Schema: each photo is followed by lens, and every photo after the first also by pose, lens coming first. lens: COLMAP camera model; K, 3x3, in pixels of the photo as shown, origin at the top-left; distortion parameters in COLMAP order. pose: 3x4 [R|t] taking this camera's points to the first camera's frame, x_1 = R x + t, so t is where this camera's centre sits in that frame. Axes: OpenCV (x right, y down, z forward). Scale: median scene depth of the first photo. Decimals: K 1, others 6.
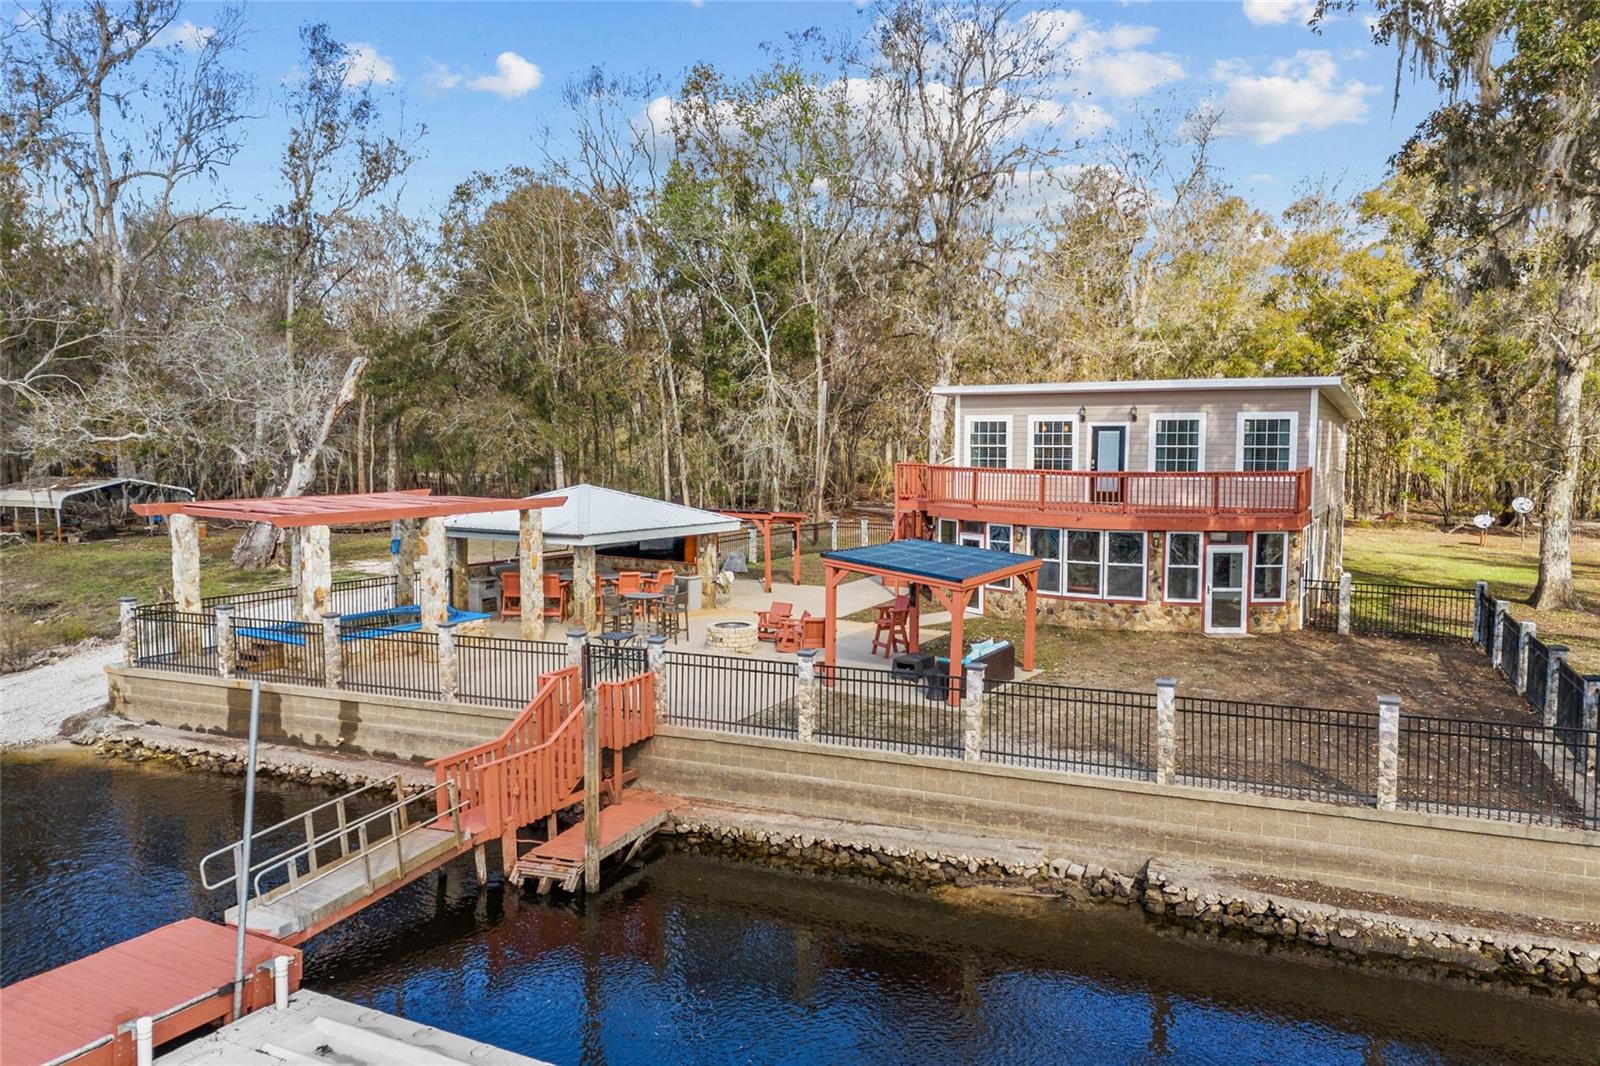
lens RADIAL K [[1162.5, 0, 807.5], [0, 1162.5, 539.2], [0, 0, 1]] dist [0.078040, -0.072289]
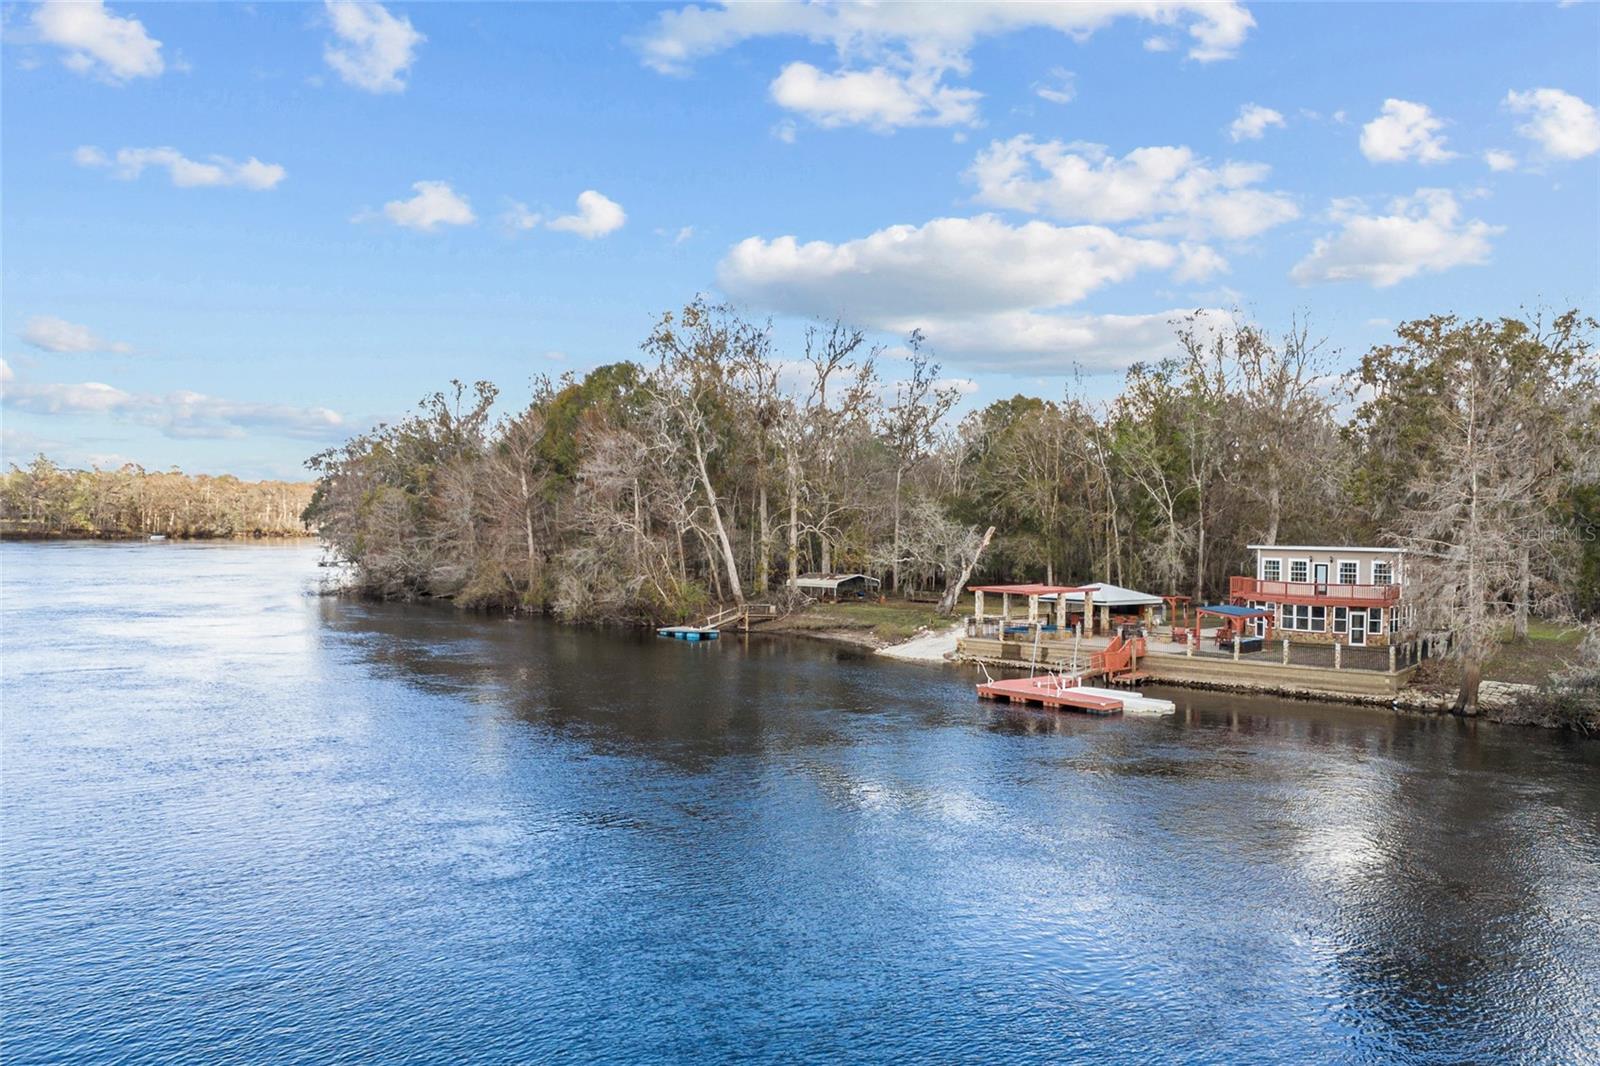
lens RADIAL K [[1208.4, 0, 760.0], [0, 1208.4, 563.2], [0, 0, 1]] dist [0.000394, -0.087528]
pose [[0.940716, 0.017056, -0.338767, 0.005553], [-0.036309, 0.998060, -0.050574, 0.082107], [0.337247, 0.059875, 0.939510, -2.031303]]
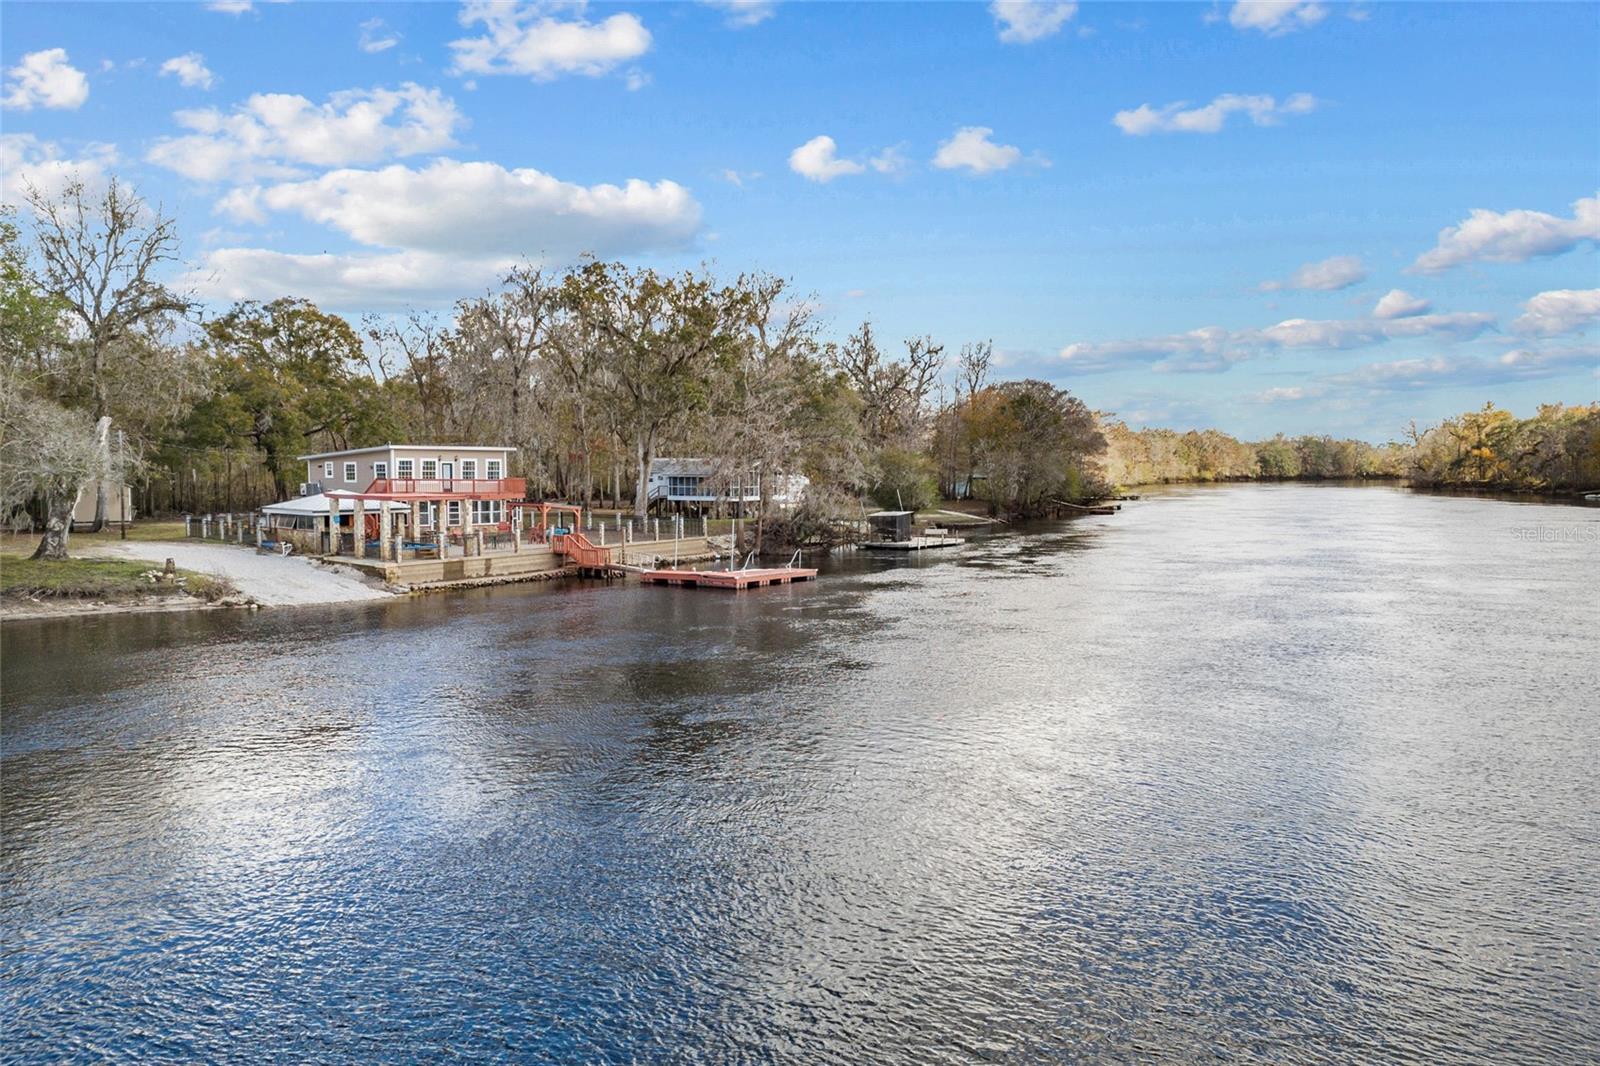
lens RADIAL K [[1162.5, 0, 807.5], [0, 1162.5, 539.2], [0, 0, 1]] dist [0.078040, -0.072289]
pose [[0.123492, -0.061873, 0.990415, -2.545422], [0.088797, 0.994740, 0.051071, 0.010340], [-0.988365, 0.081639, 0.128336, -0.121971]]
